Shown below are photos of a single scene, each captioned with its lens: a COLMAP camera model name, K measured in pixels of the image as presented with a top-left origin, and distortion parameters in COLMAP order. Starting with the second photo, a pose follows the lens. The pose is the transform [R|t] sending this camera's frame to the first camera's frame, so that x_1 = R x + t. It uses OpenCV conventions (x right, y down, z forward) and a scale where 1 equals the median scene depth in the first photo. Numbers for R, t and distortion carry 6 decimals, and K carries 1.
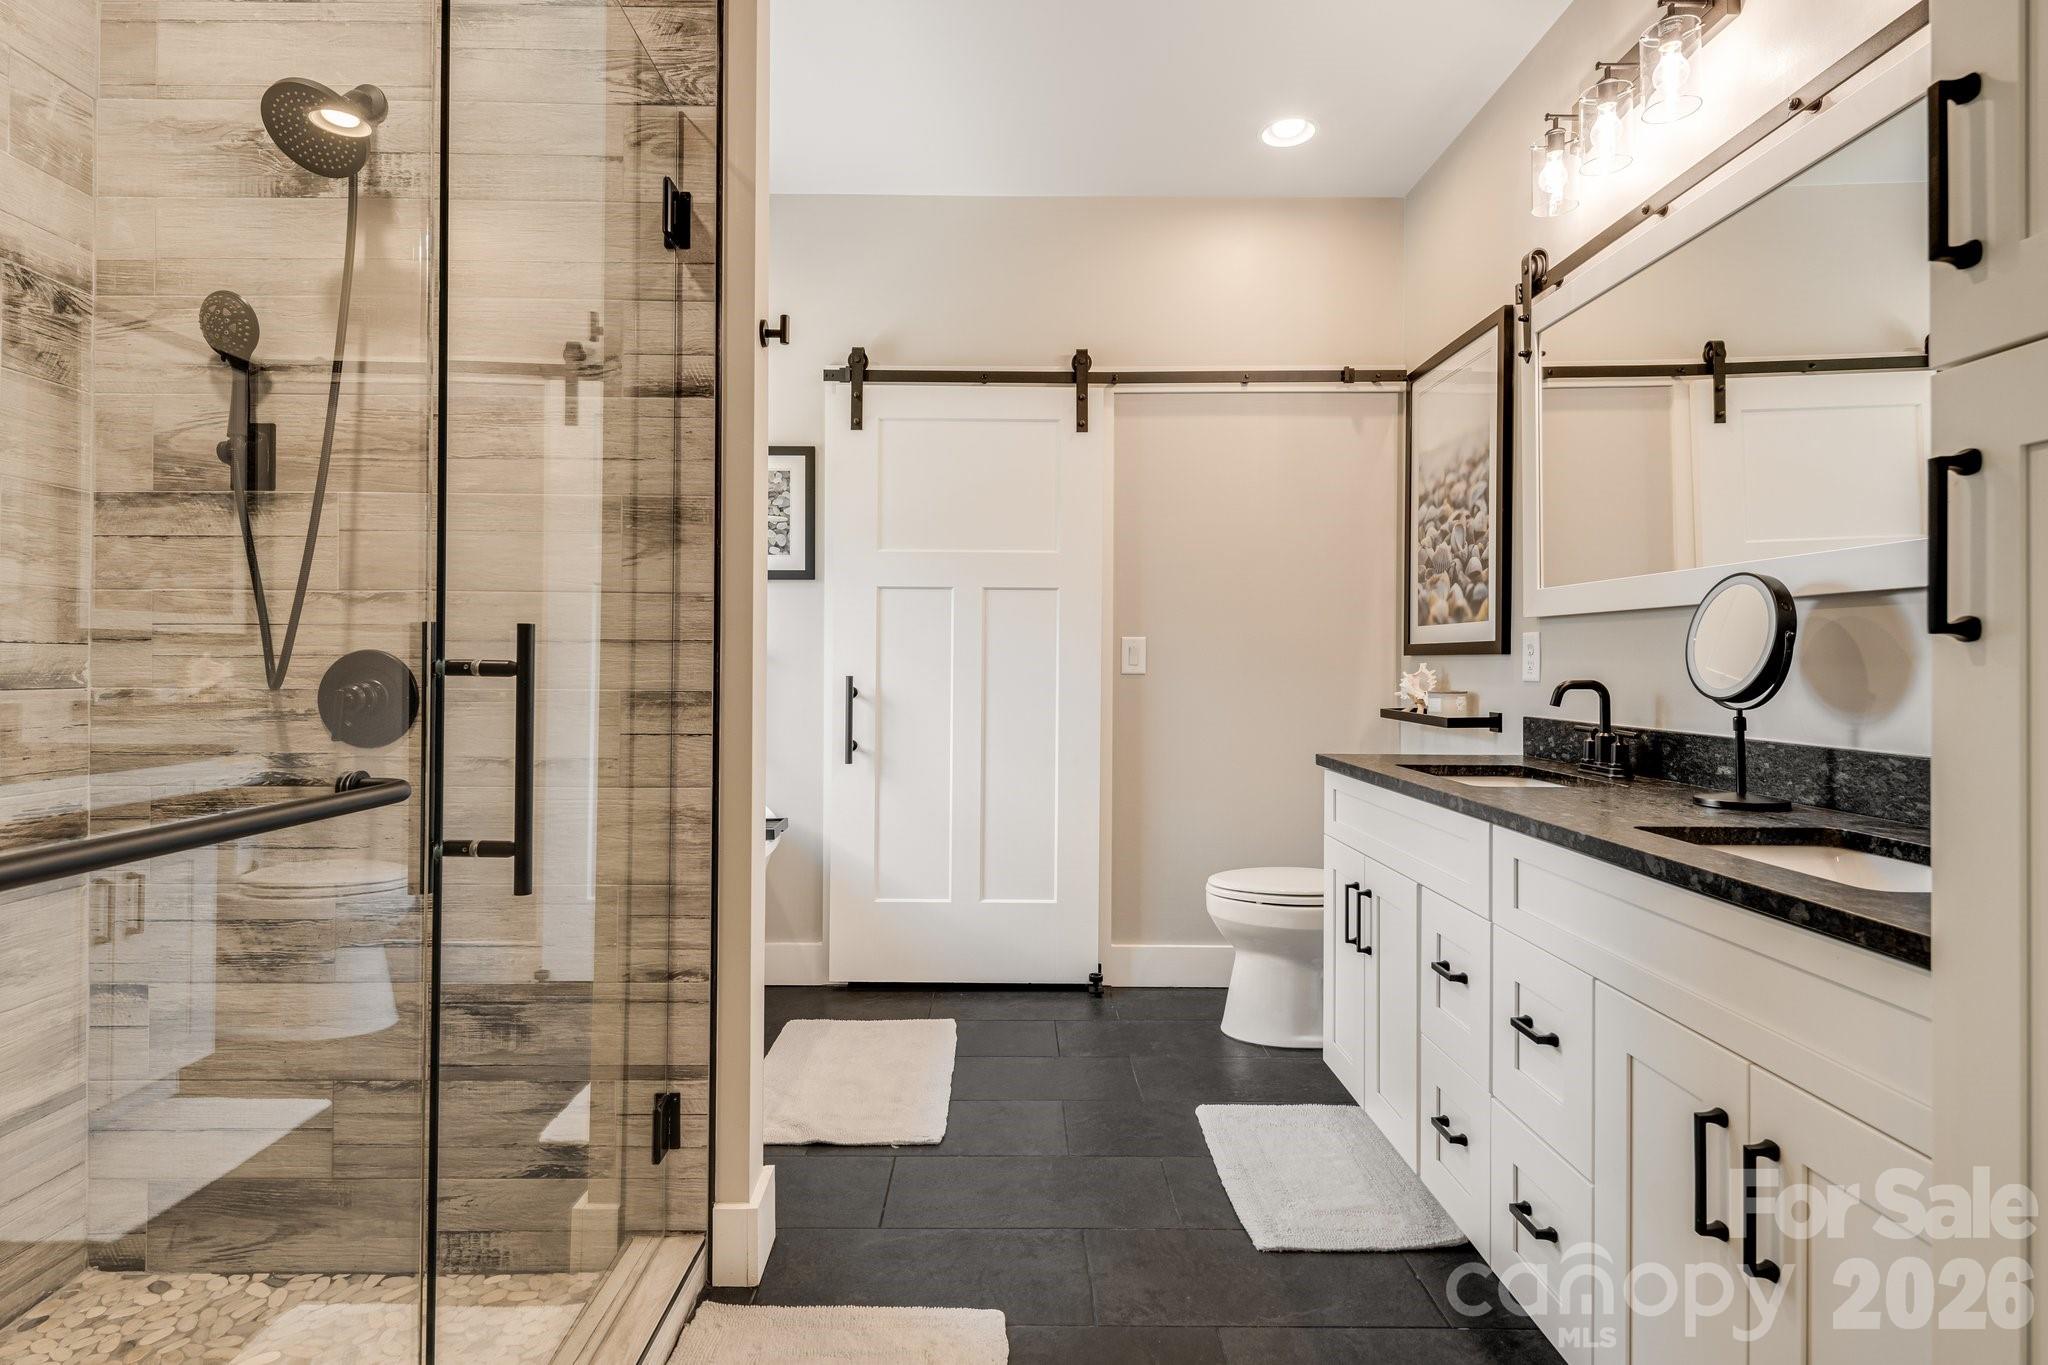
lens RADIAL K [[1011.0, 0, 1019.4], [0, 1011.0, 669.1], [0, 0, 1]] dist [0.011953, 0.000037]
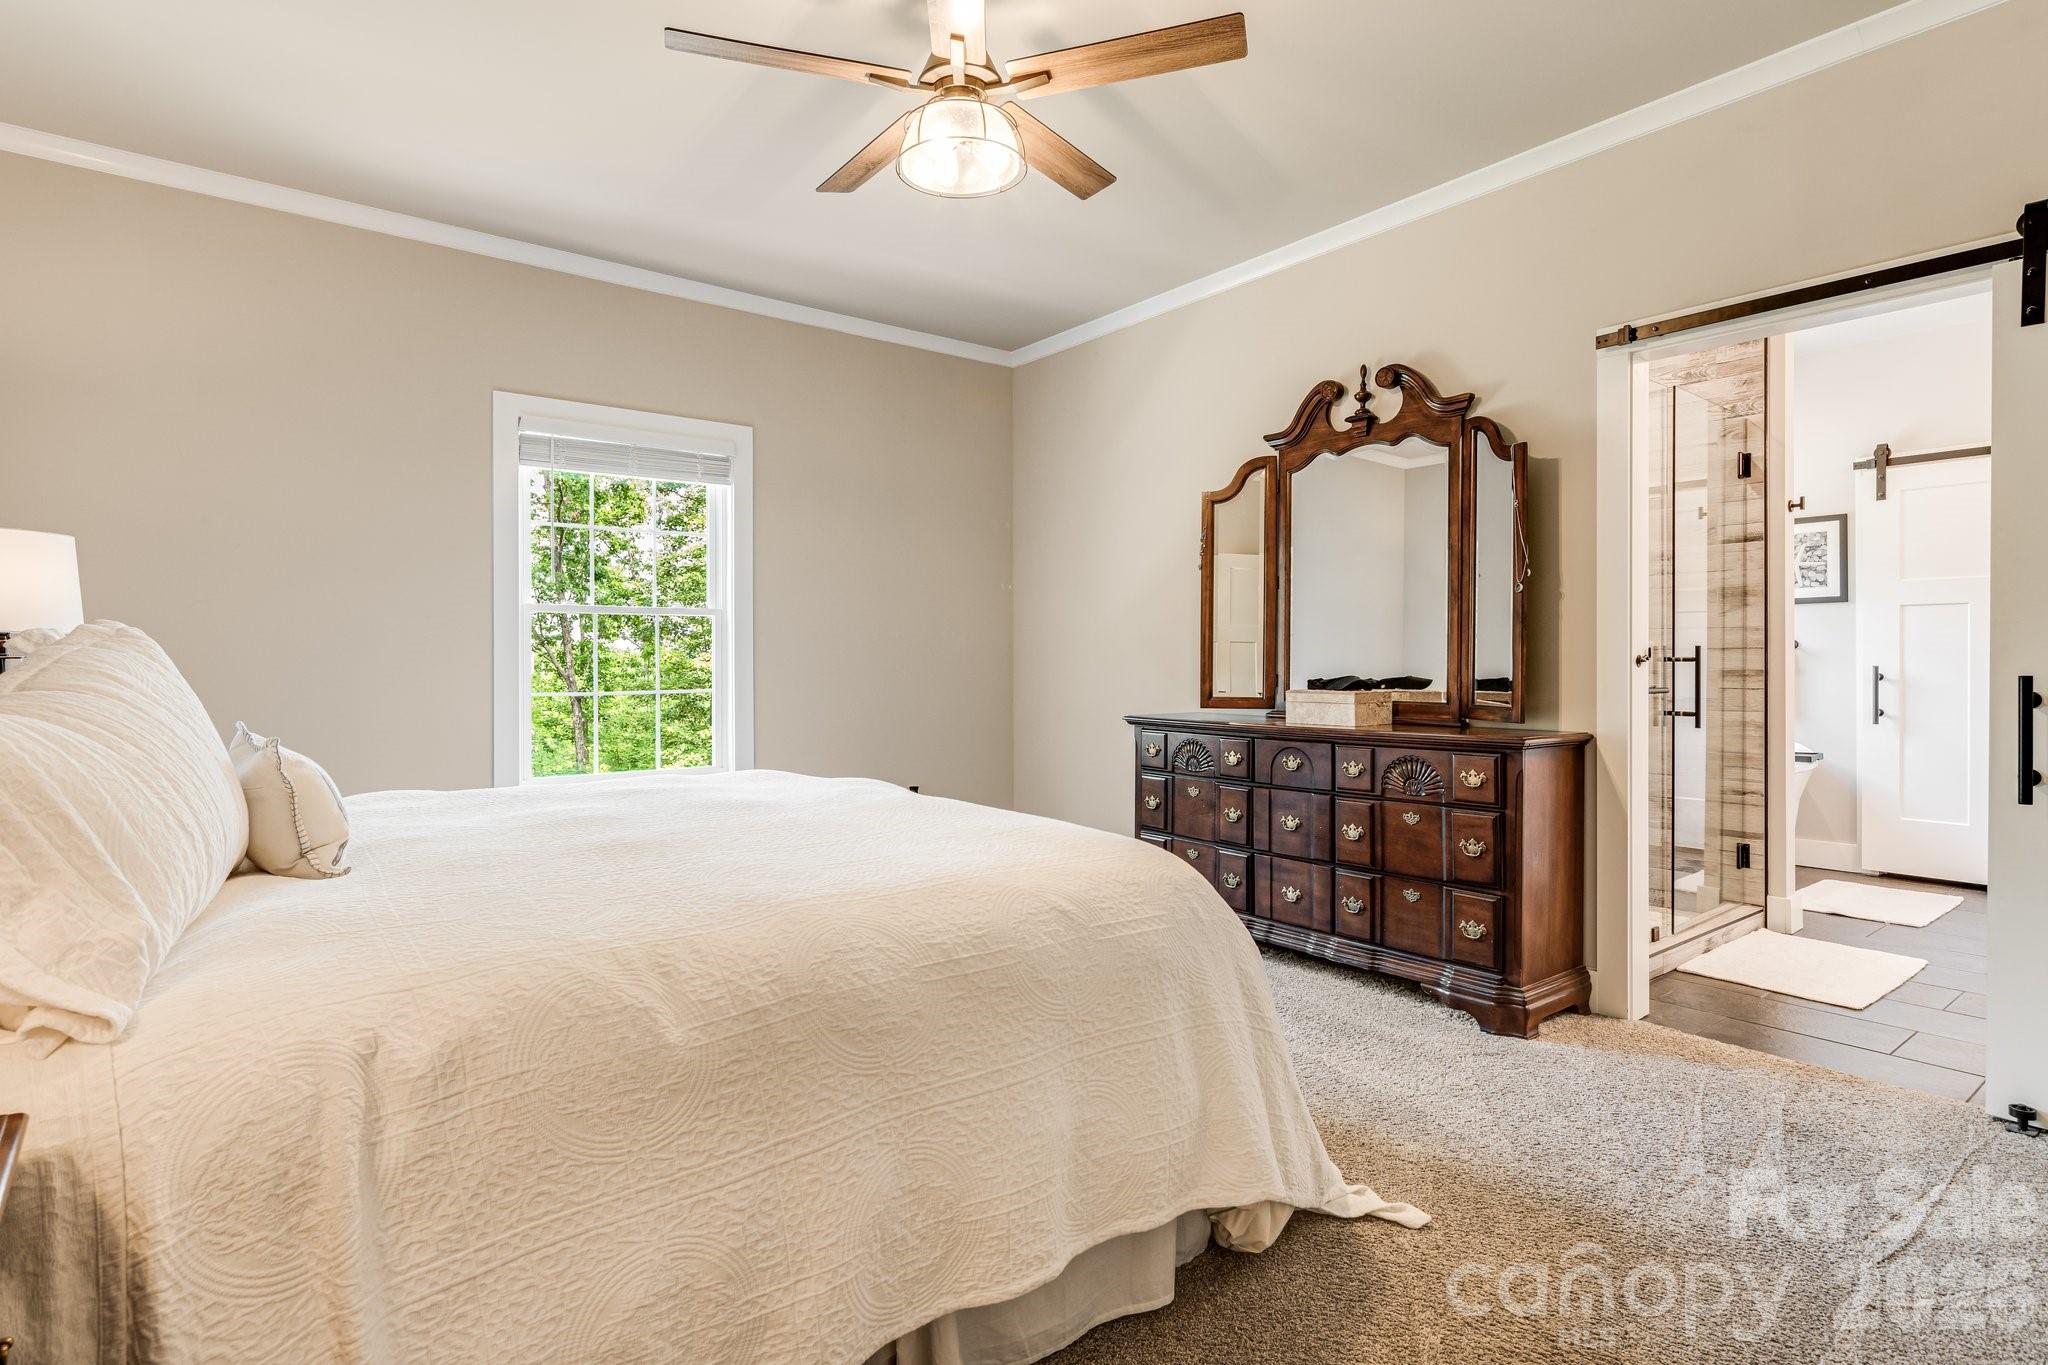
lens RADIAL K [[1035.2, 0, 999.8], [0, 1035.2, 672.0], [0, 0, 1]] dist [0.011067, -0.008548]
pose [[0.591599, -0.007775, -0.806195, 0.560965], [0.007333, 0.999964, -0.004263, 0.023959], [0.806199, -0.003390, 0.591635, -1.760474]]
